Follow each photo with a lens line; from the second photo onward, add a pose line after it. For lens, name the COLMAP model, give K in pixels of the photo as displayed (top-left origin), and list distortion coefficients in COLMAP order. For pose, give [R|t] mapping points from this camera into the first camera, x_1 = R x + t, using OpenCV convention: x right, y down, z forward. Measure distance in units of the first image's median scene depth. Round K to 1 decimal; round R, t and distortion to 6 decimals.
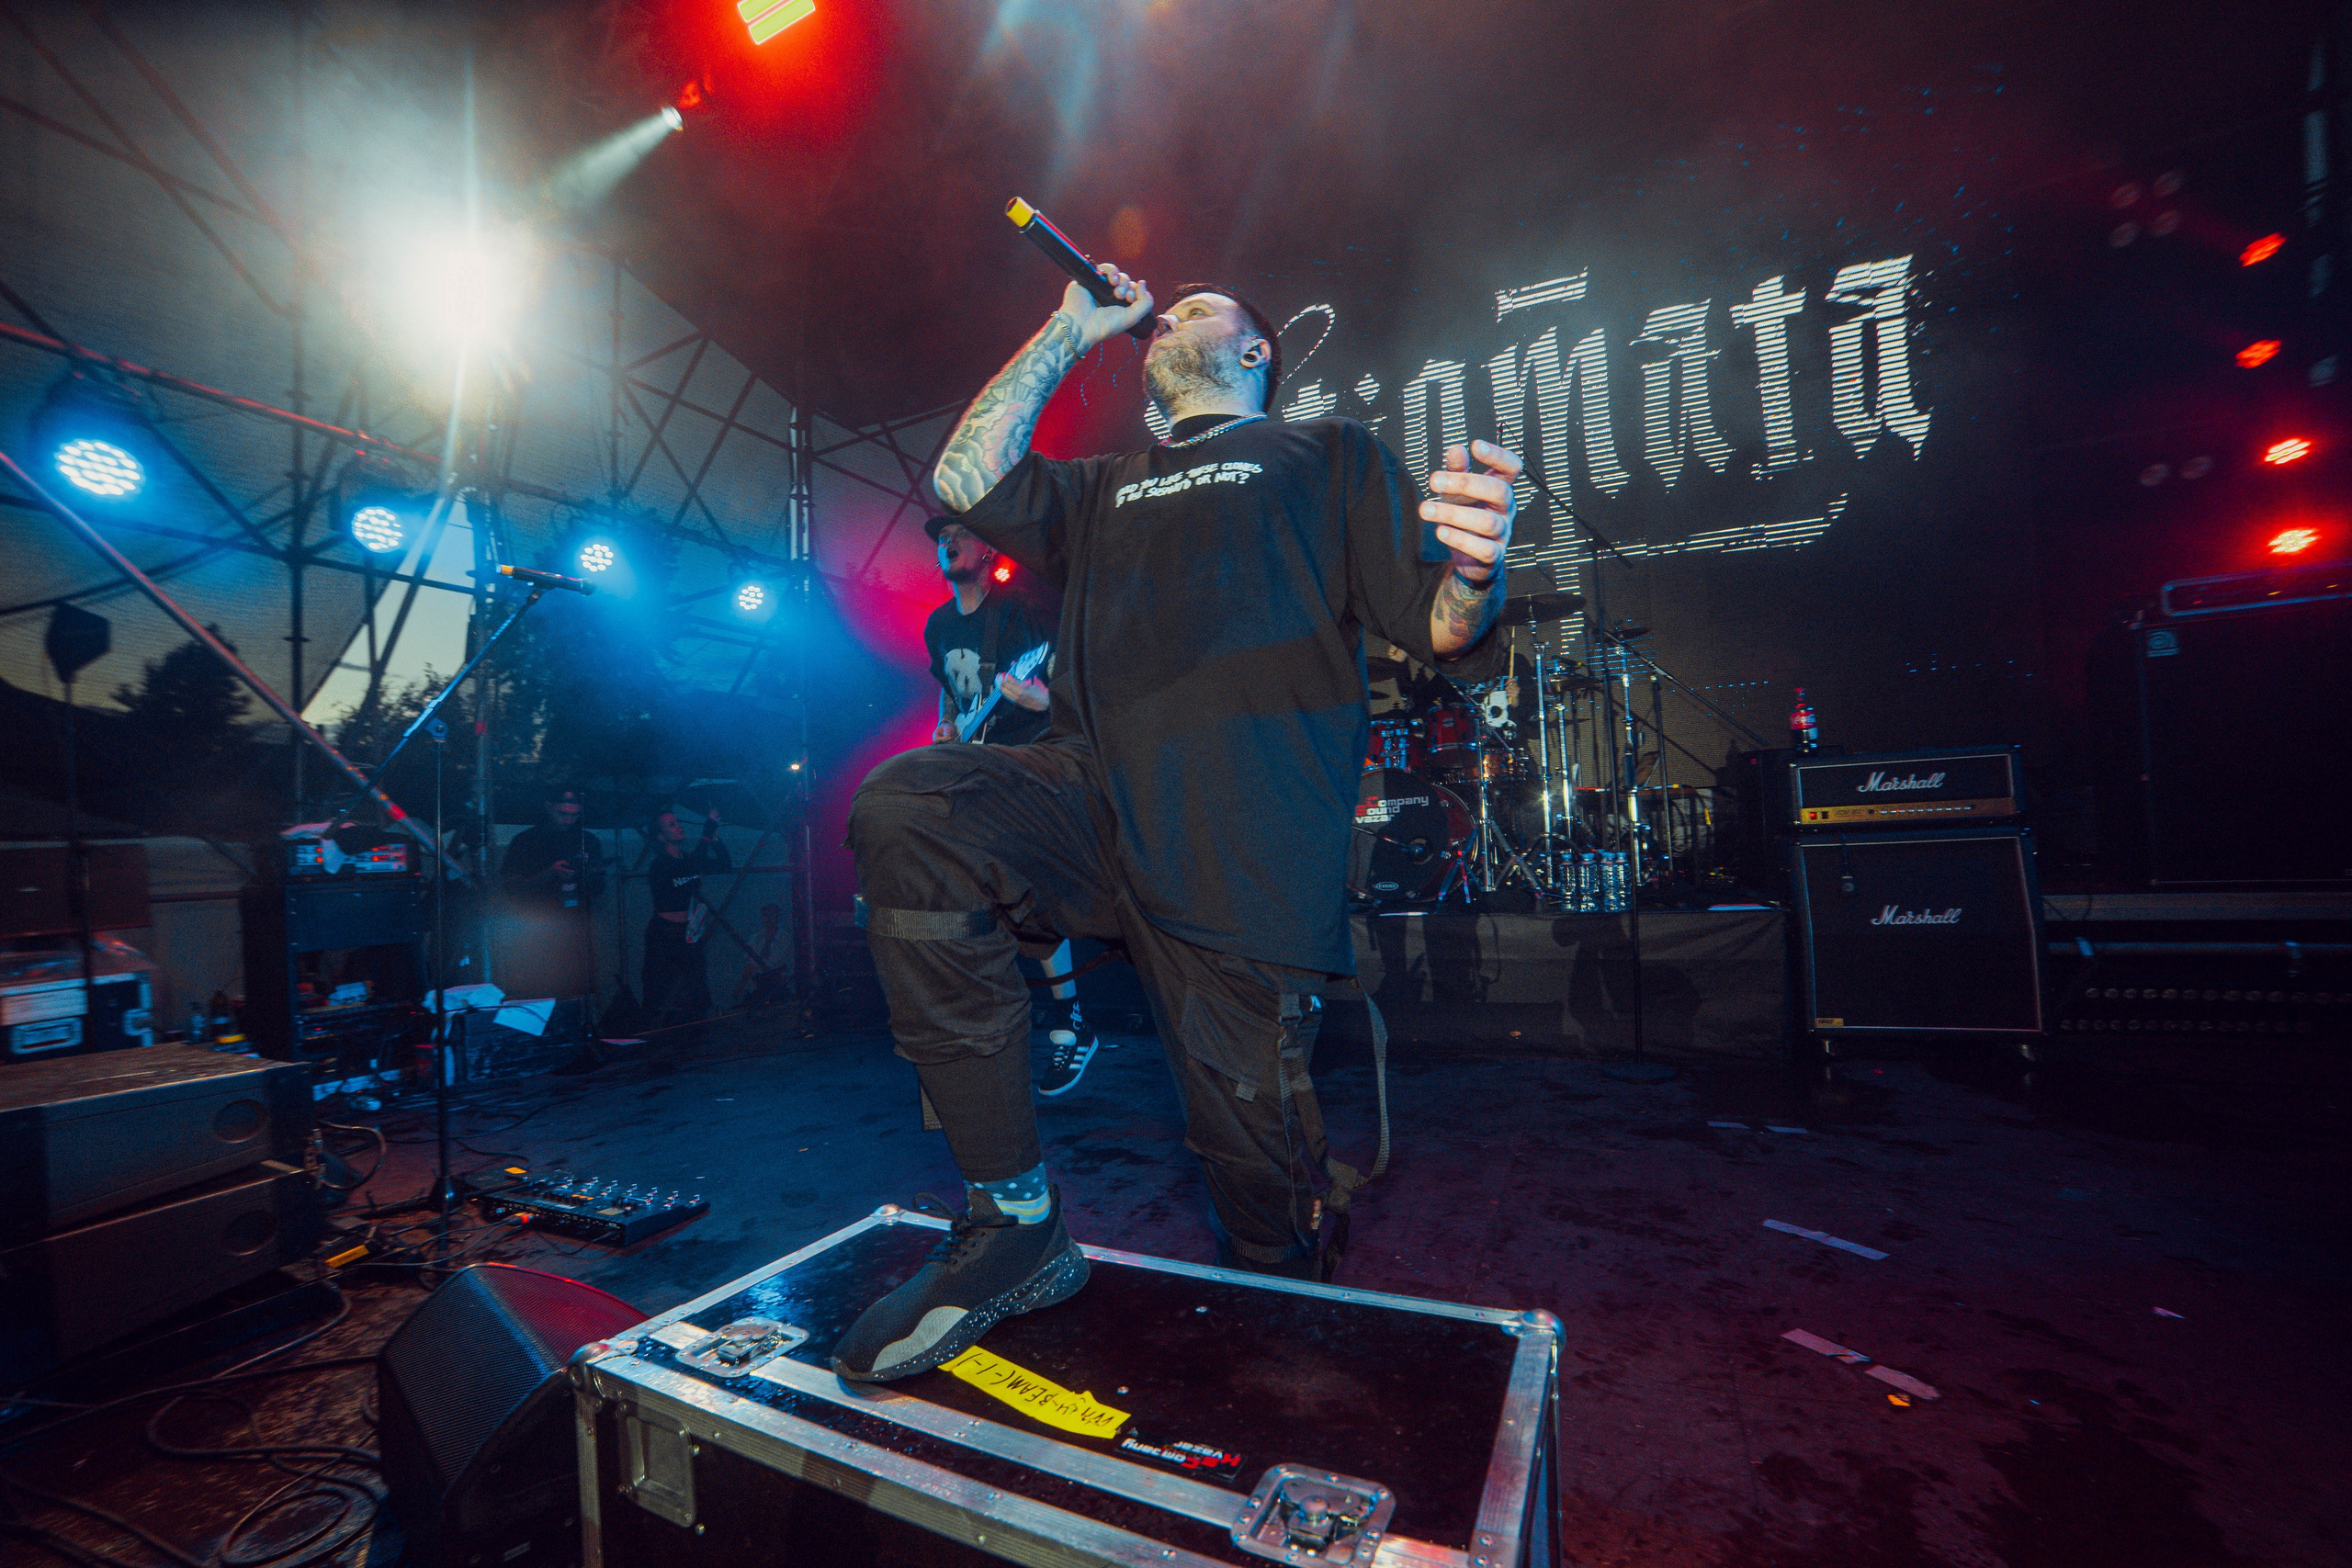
lens RADIAL K [[949.0, 0, 1159.3], [0, 949.0, 813.3], [0, 0, 1]] dist [-0.097800, 0.034327]
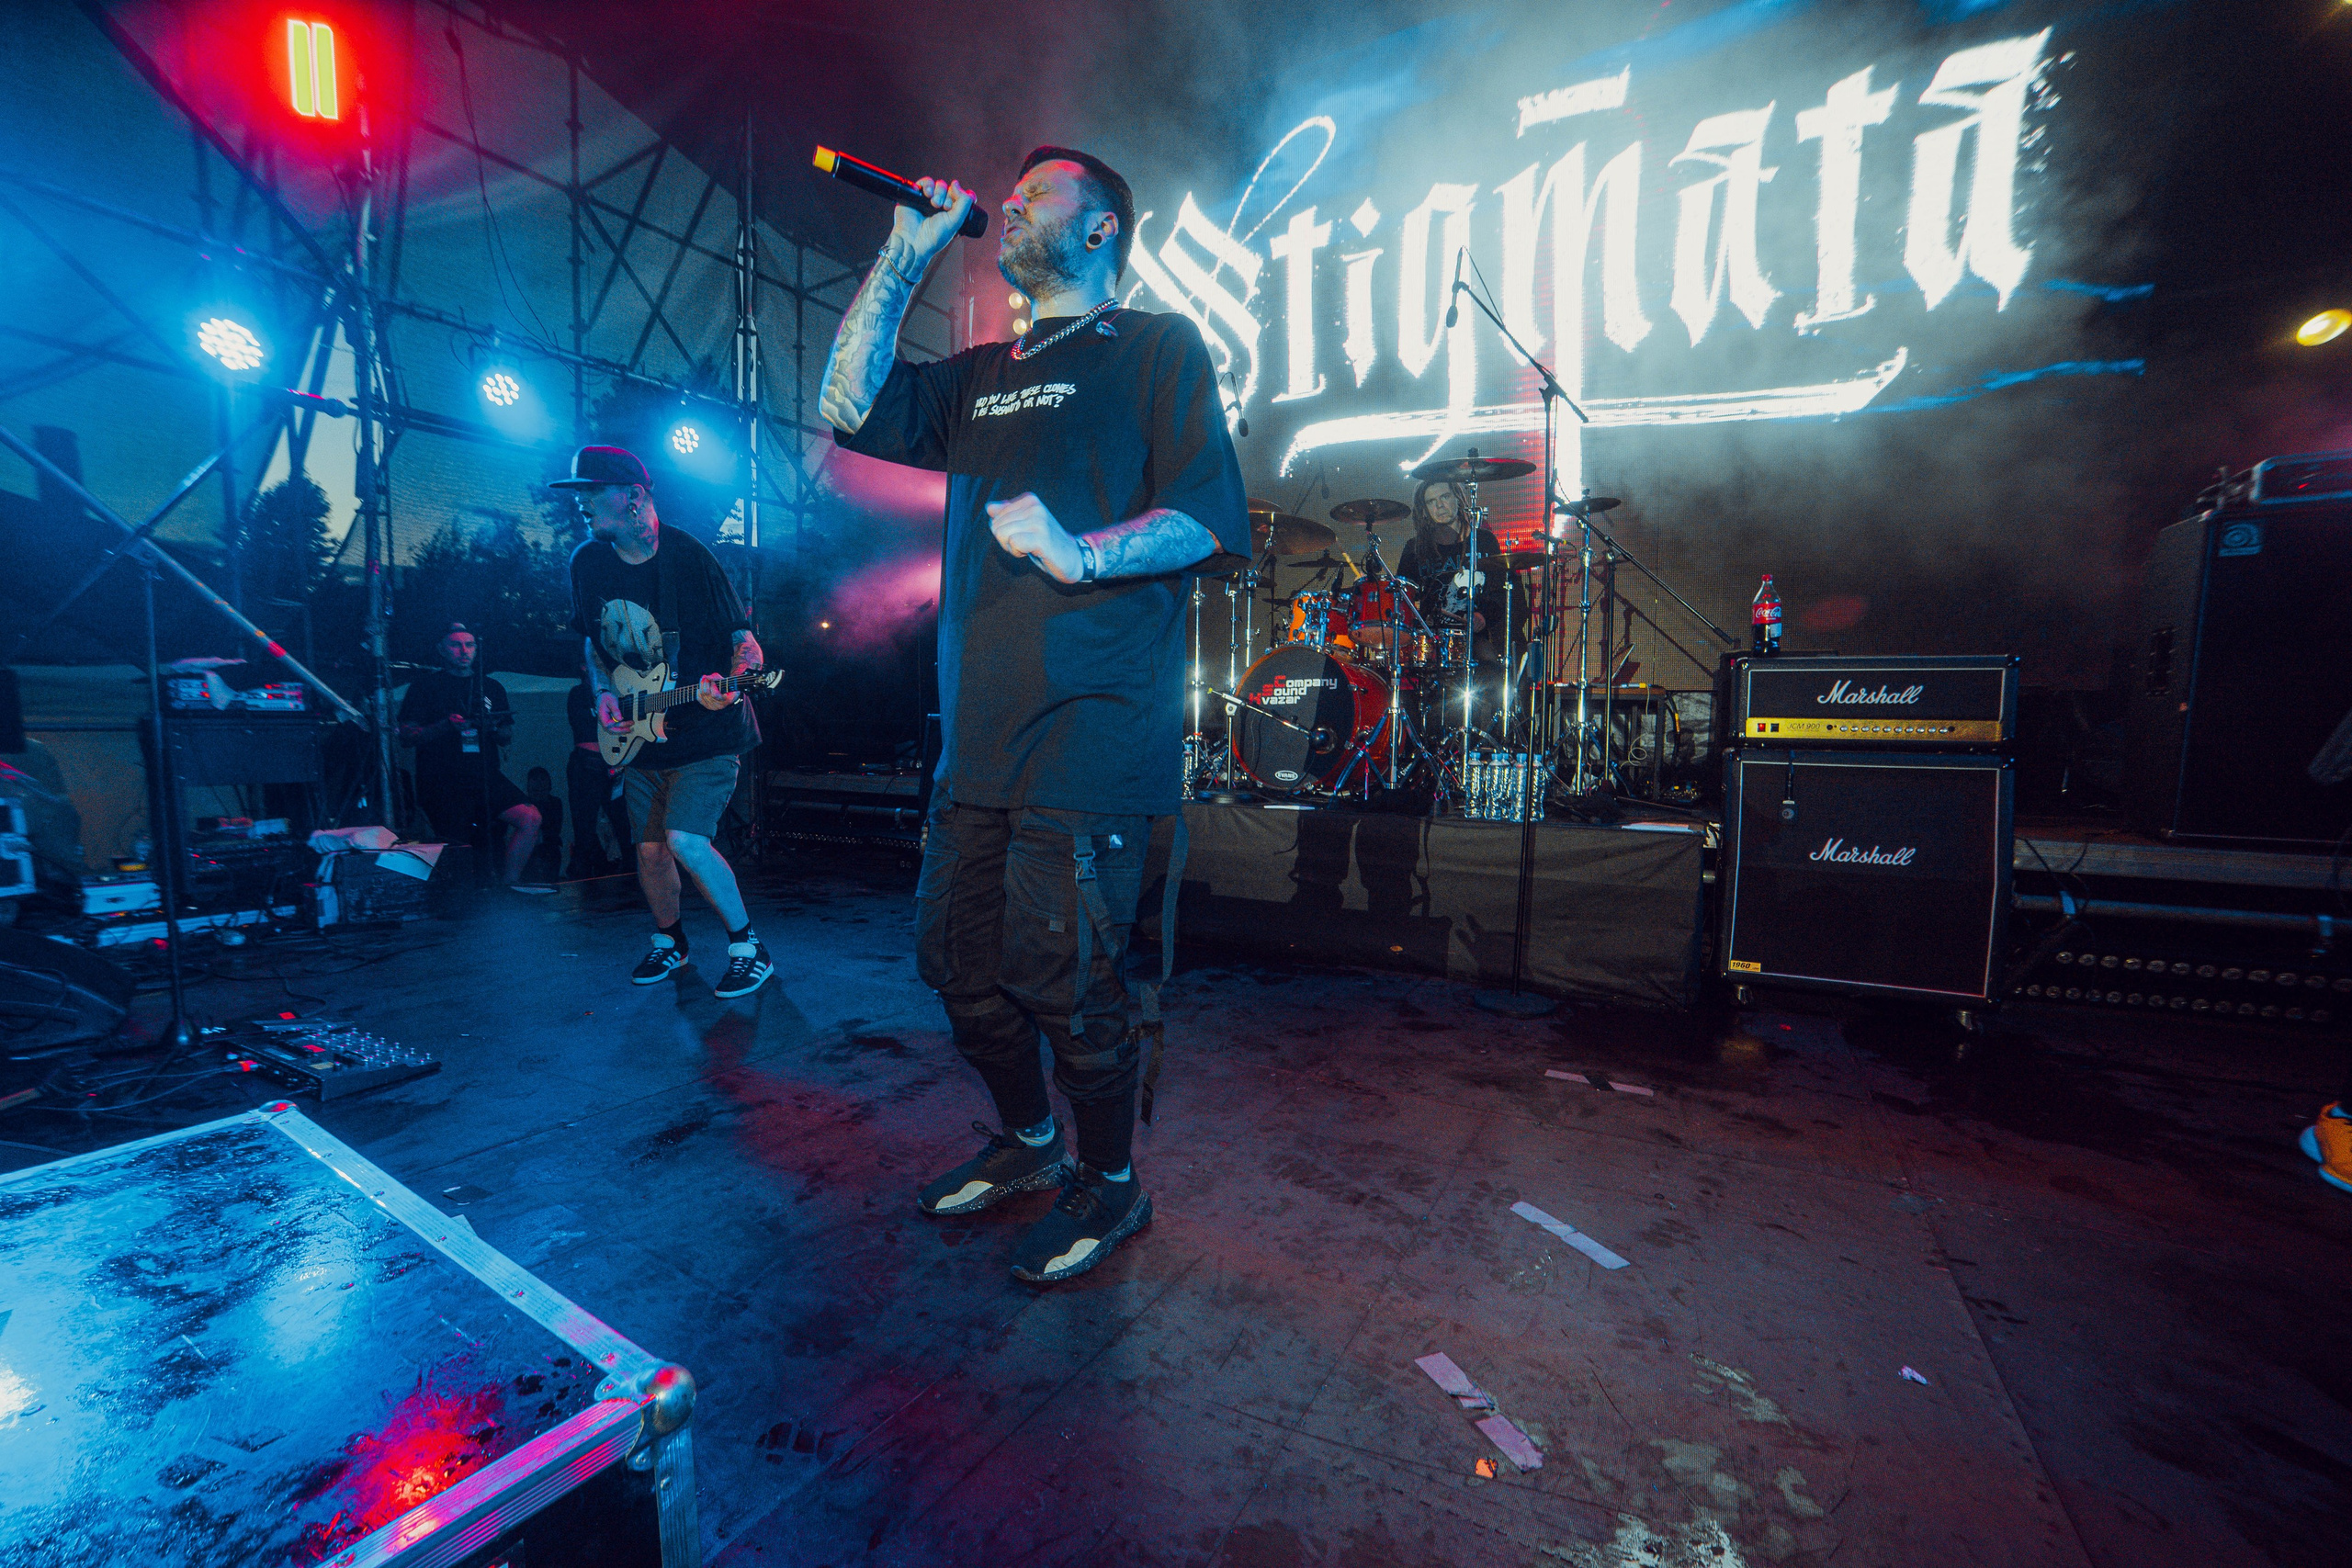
lens RADIAL K [[949.0, 0, 1159.3], [0, 949.0, 813.3], [0, 0, 1]] dist [-0.097800, 0.034327]
pose [[0.995836, 0.060762, -0.067960, 0.229414], [-0.051502, 0.990102, 0.130560, -0.000752], [0.075221, -0.126516, 0.989108, 0.104984]]
